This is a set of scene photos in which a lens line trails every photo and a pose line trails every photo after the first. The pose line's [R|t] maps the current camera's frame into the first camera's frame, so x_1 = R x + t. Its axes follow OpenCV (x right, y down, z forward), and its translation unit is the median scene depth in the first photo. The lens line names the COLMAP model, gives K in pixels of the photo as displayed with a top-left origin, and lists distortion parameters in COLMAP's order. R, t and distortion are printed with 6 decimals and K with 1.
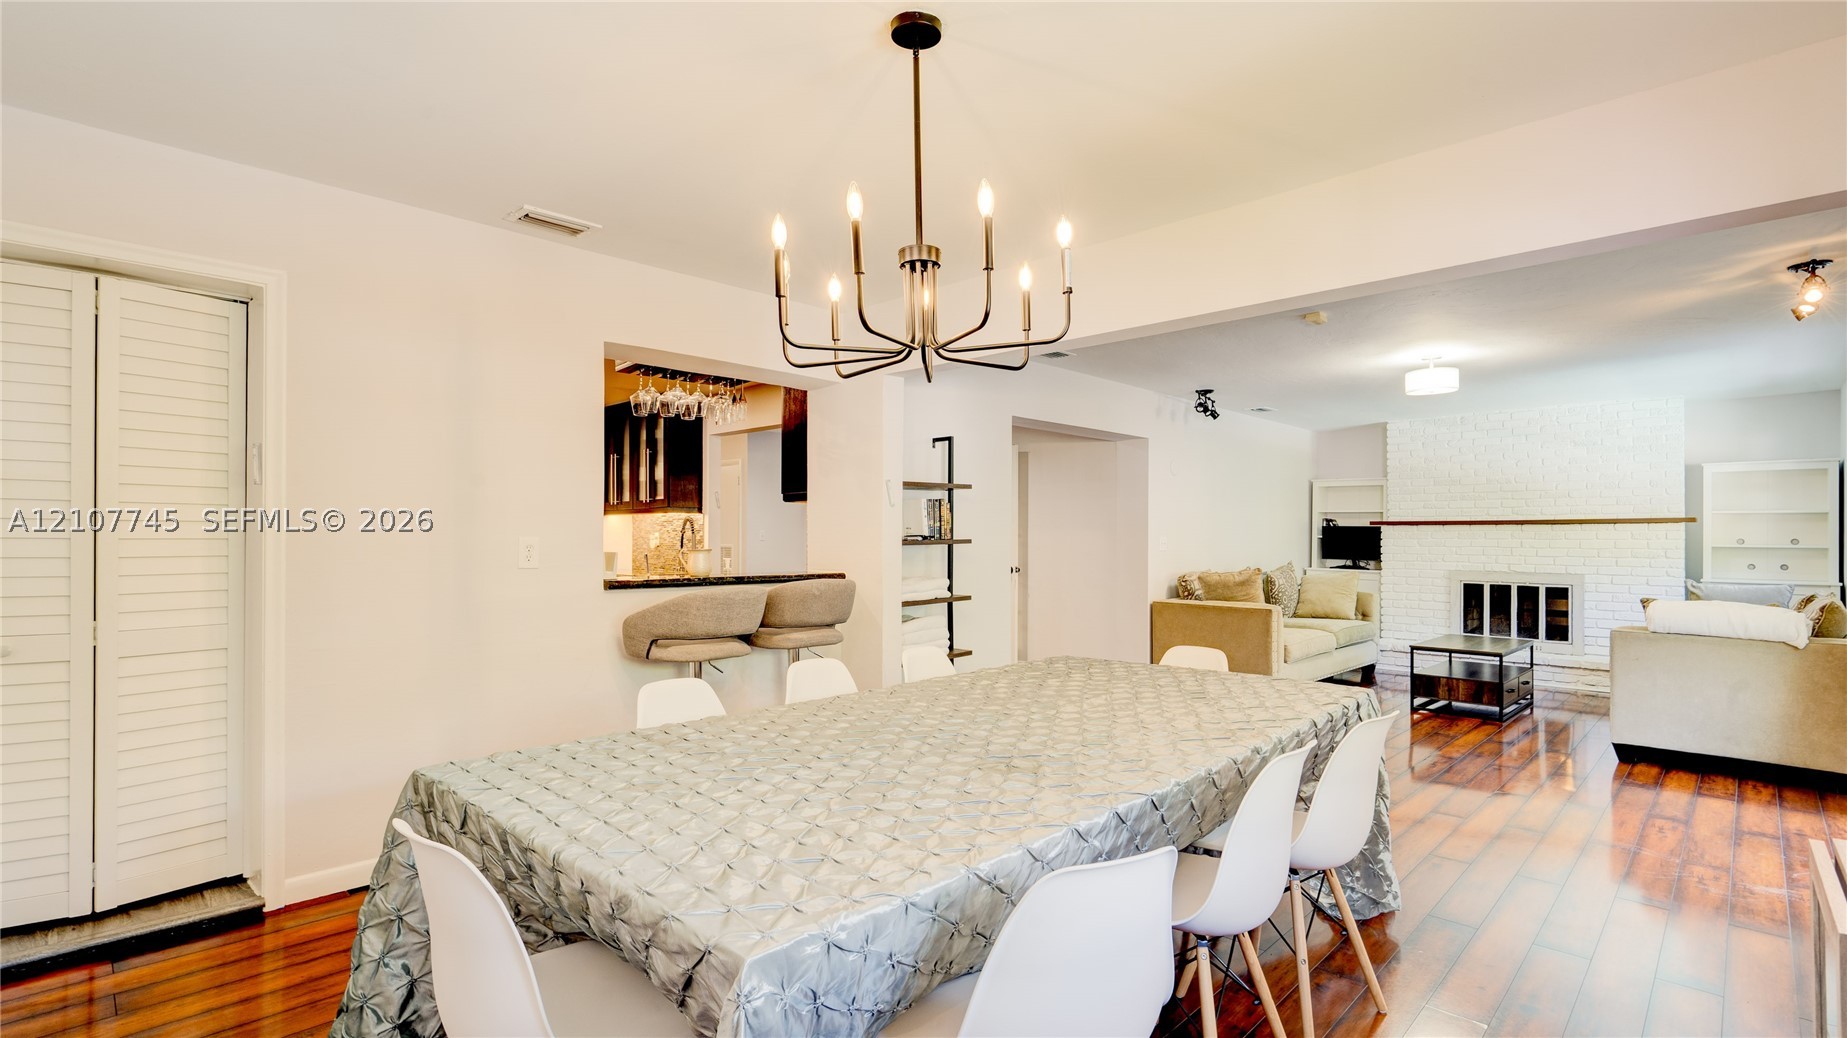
lens RADIAL K [[862.7, 0, 920.7], [0, 862.7, 529.5], [0, 0, 1]] dist [-0.003895, -0.000589]
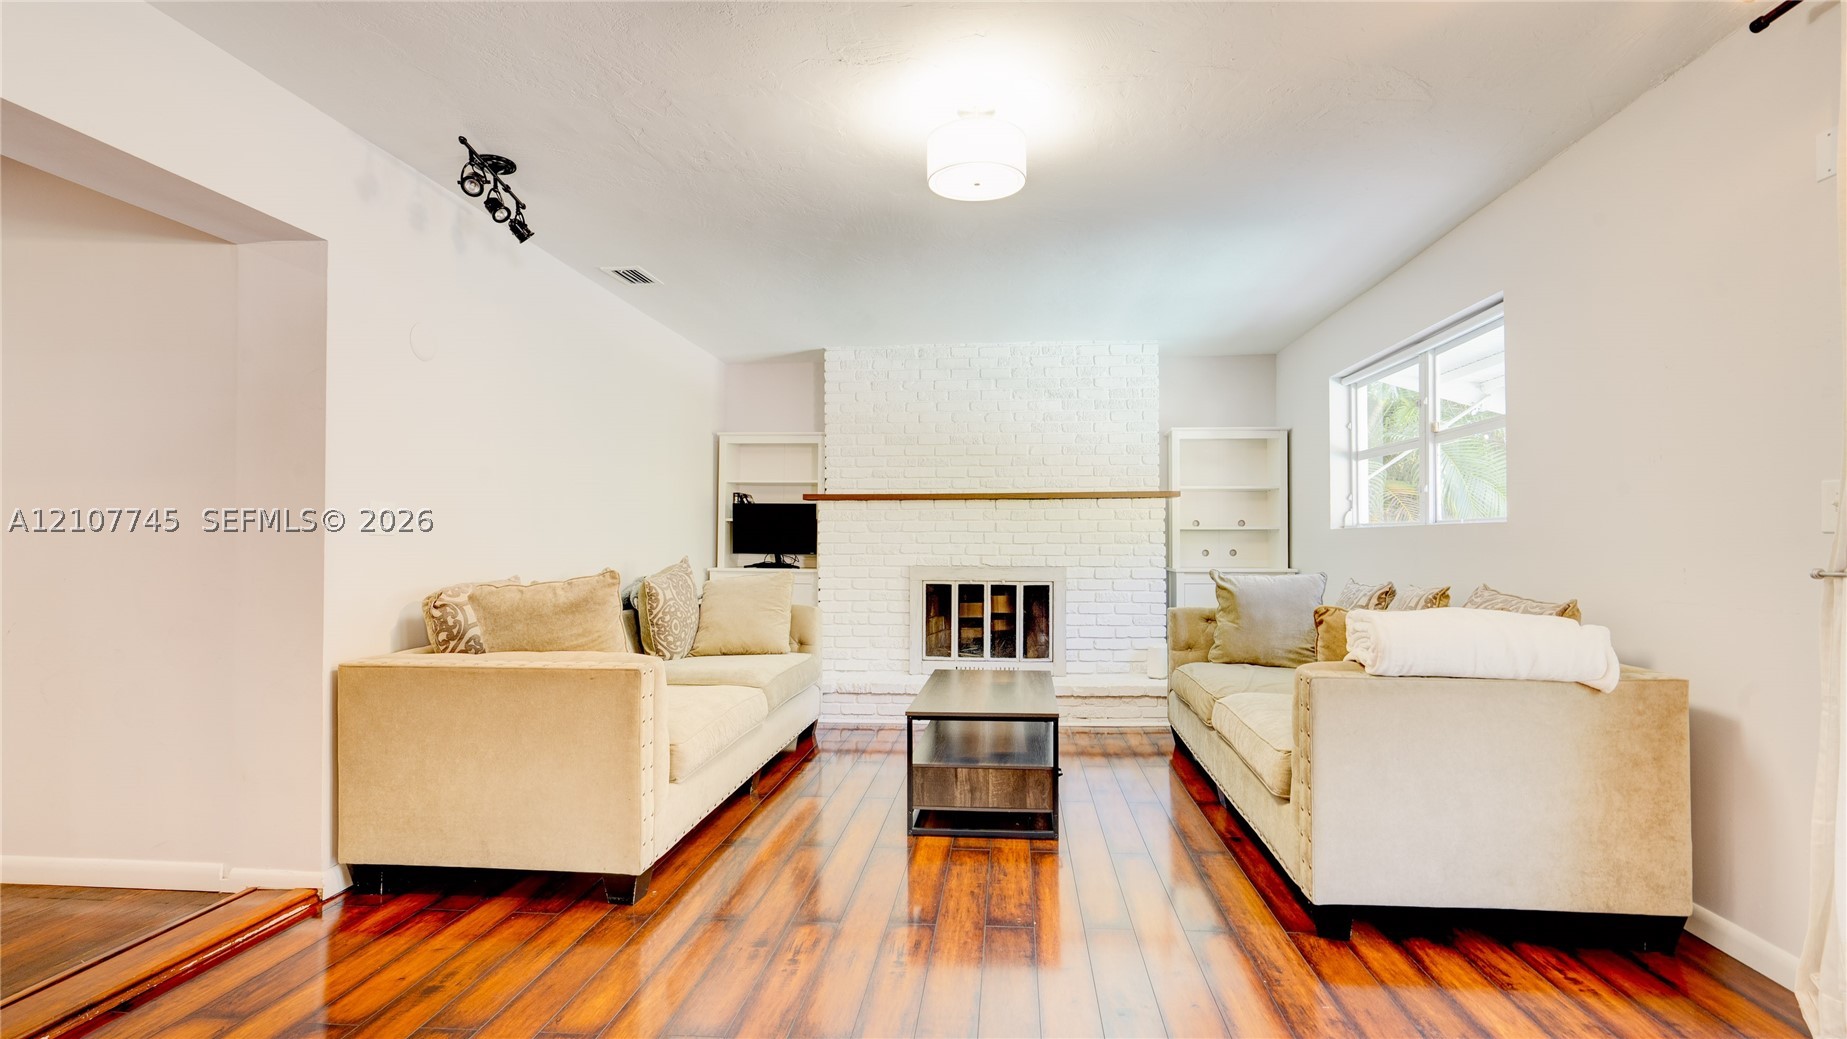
lens RADIAL K [[869.4, 0, 964.0], [0, 869.4, 524.6], [0, 0, 1]] dist [-0.000169, 0.000407]
pose [[0.756057, 0.006036, 0.654478, 0.203763], [-0.000702, 0.999964, -0.008412, 0.021268], [-0.654506, 0.005900, 0.756034, 0.471655]]
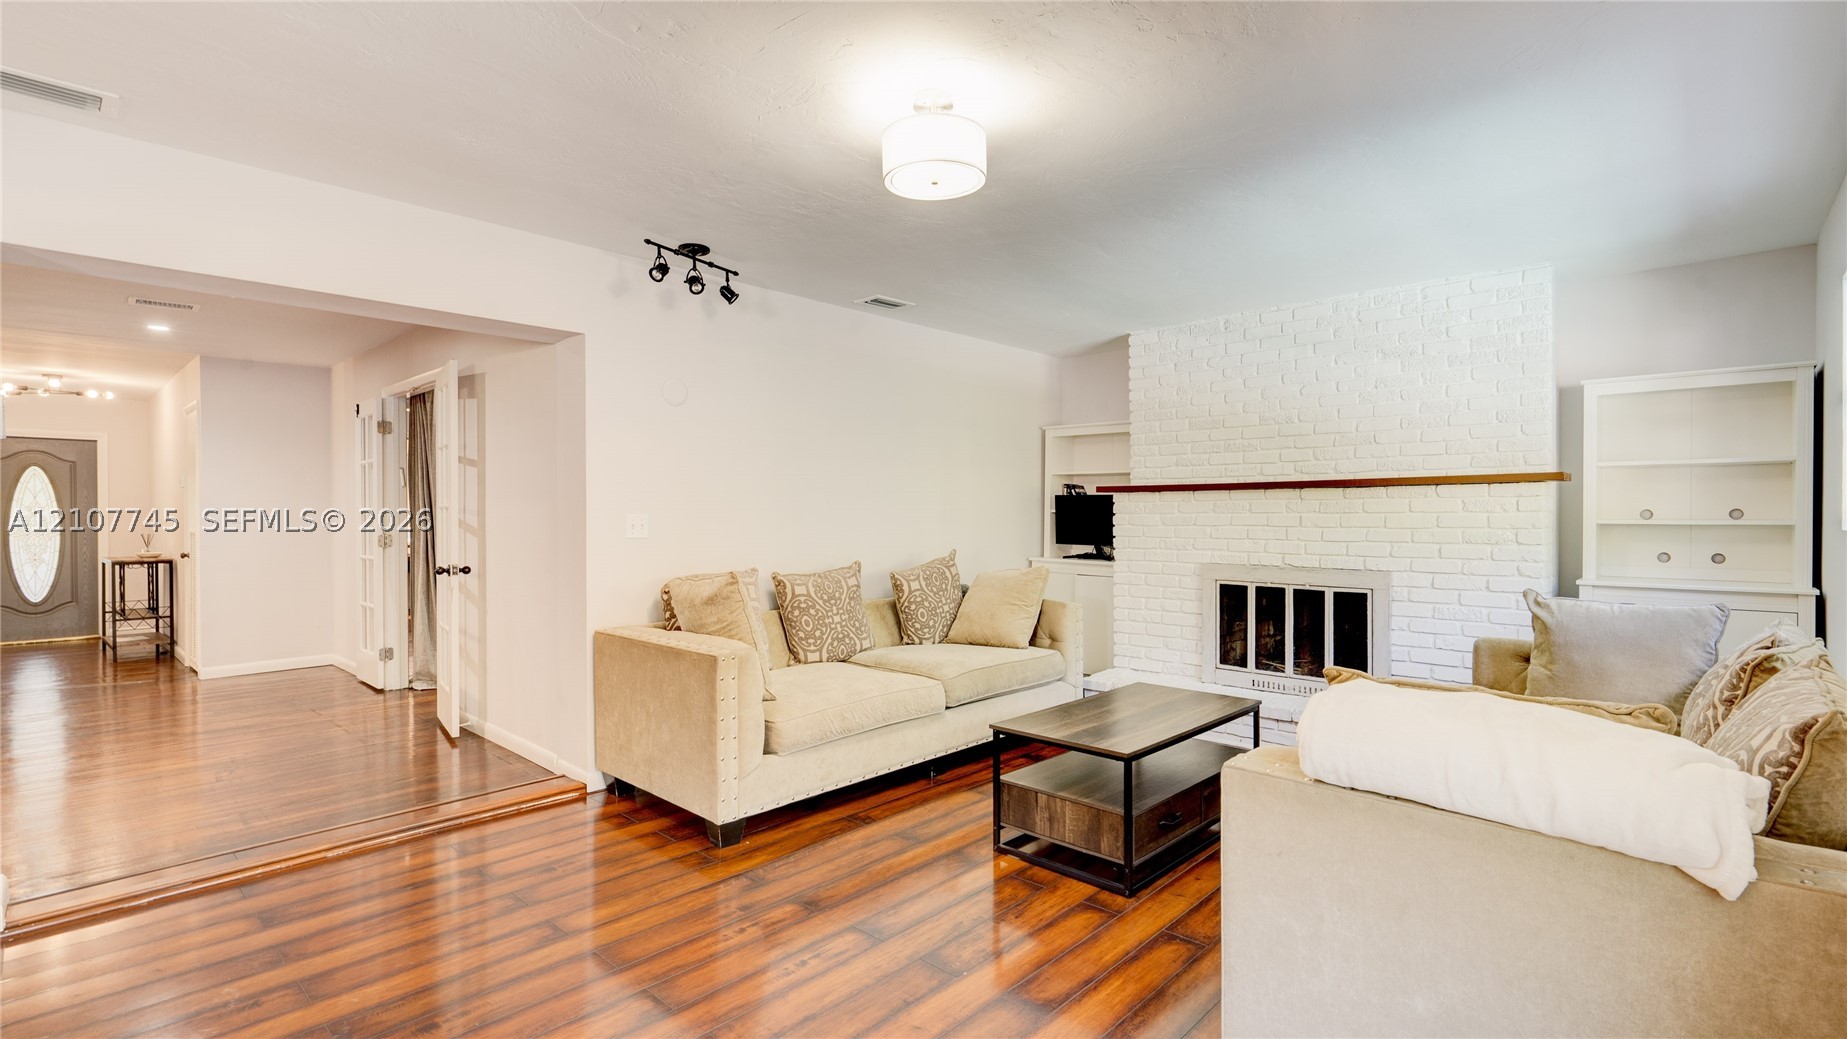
lens RADIAL K [[857.5, 0, 923.5], [0, 857.5, 519.5], [0, 0, 1]] dist [-0.005441, 0.000250]
pose [[0.999605, -0.007889, 0.026988, 0.418828], [0.007473, 0.999852, 0.015469, 0.004609], [-0.027106, -0.015262, 0.999516, 0.404938]]
